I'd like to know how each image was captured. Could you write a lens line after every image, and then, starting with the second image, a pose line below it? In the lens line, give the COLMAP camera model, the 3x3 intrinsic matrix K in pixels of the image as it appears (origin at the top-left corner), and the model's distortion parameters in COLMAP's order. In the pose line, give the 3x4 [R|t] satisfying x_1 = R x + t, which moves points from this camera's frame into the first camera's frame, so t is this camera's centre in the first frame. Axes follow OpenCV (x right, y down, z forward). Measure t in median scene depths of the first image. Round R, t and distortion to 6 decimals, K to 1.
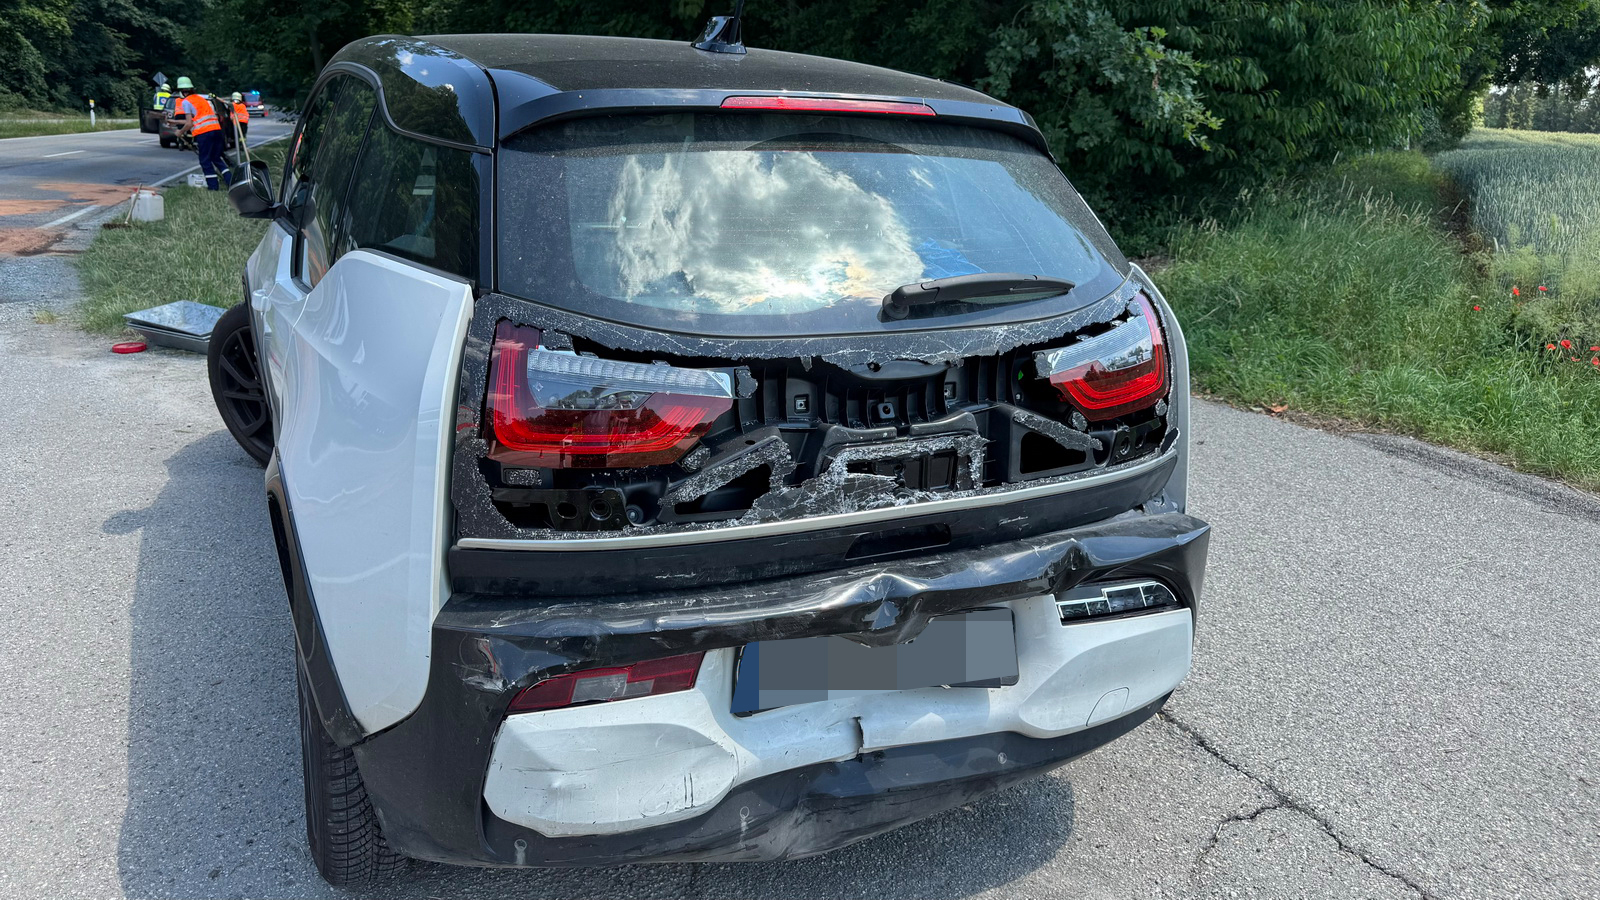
lens RADIAL K [[1143.8, 0, 800.0], [0, 1143.8, 450.0], [0, 0, 1]] dist [0.056208, -0.064009]
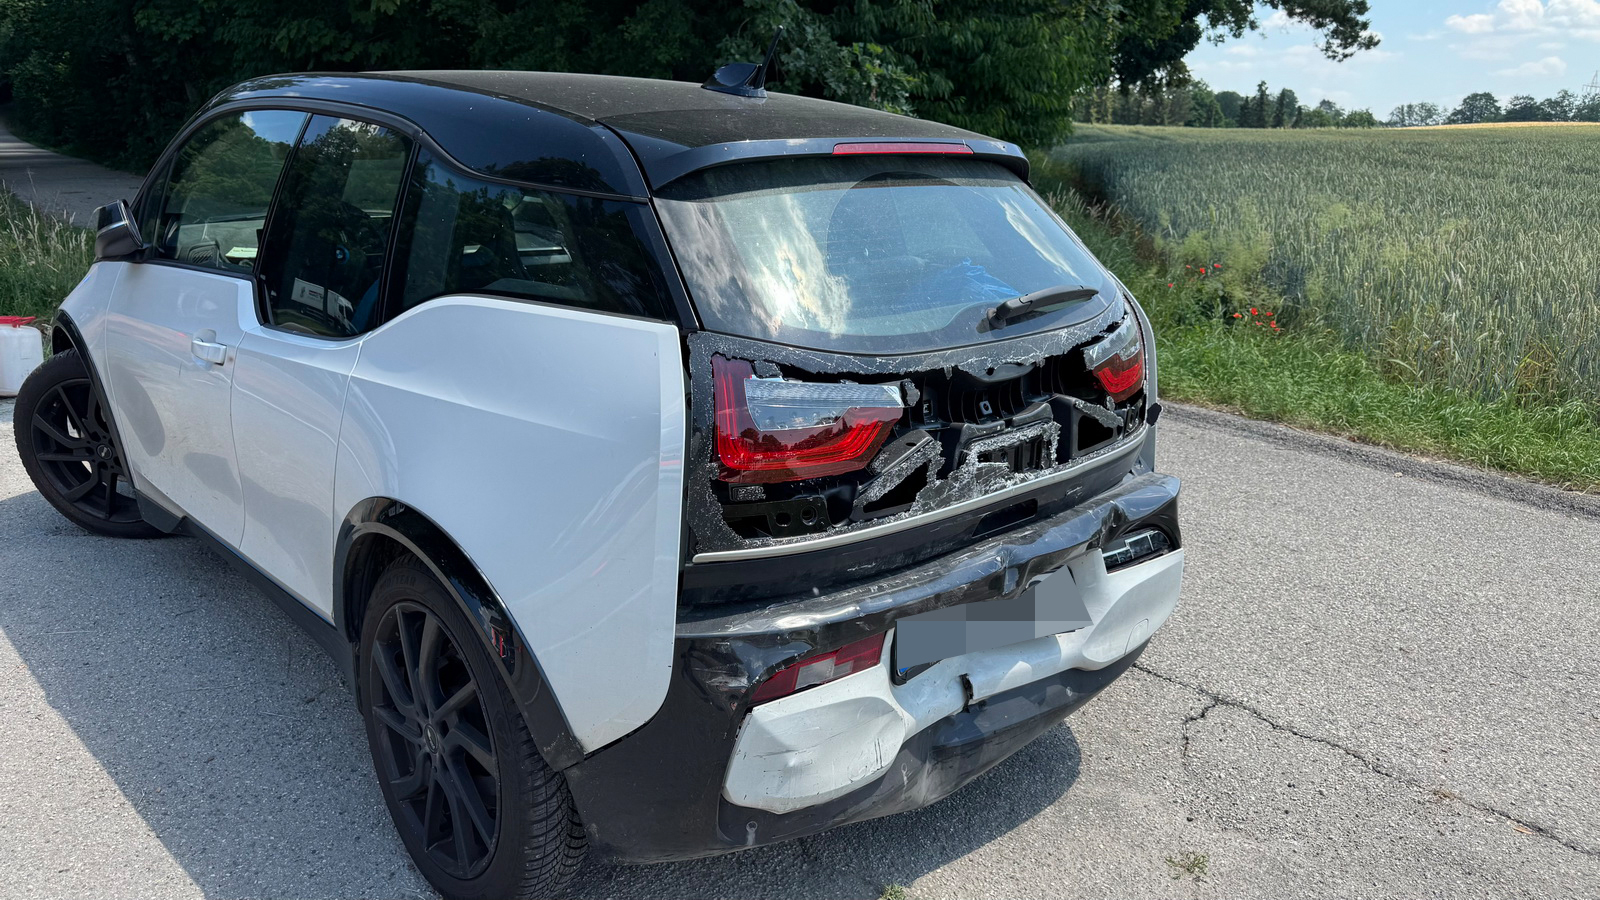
lens RADIAL K [[1143.8, 0, 800.0], [0, 1143.8, 450.0], [0, 0, 1]] dist [0.056208, -0.064009]
pose [[0.955327, -0.094259, 0.280119, -0.439399], [0.094076, 0.995465, 0.014133, -0.025834], [-0.280180, 0.012850, 0.959861, -0.072310]]
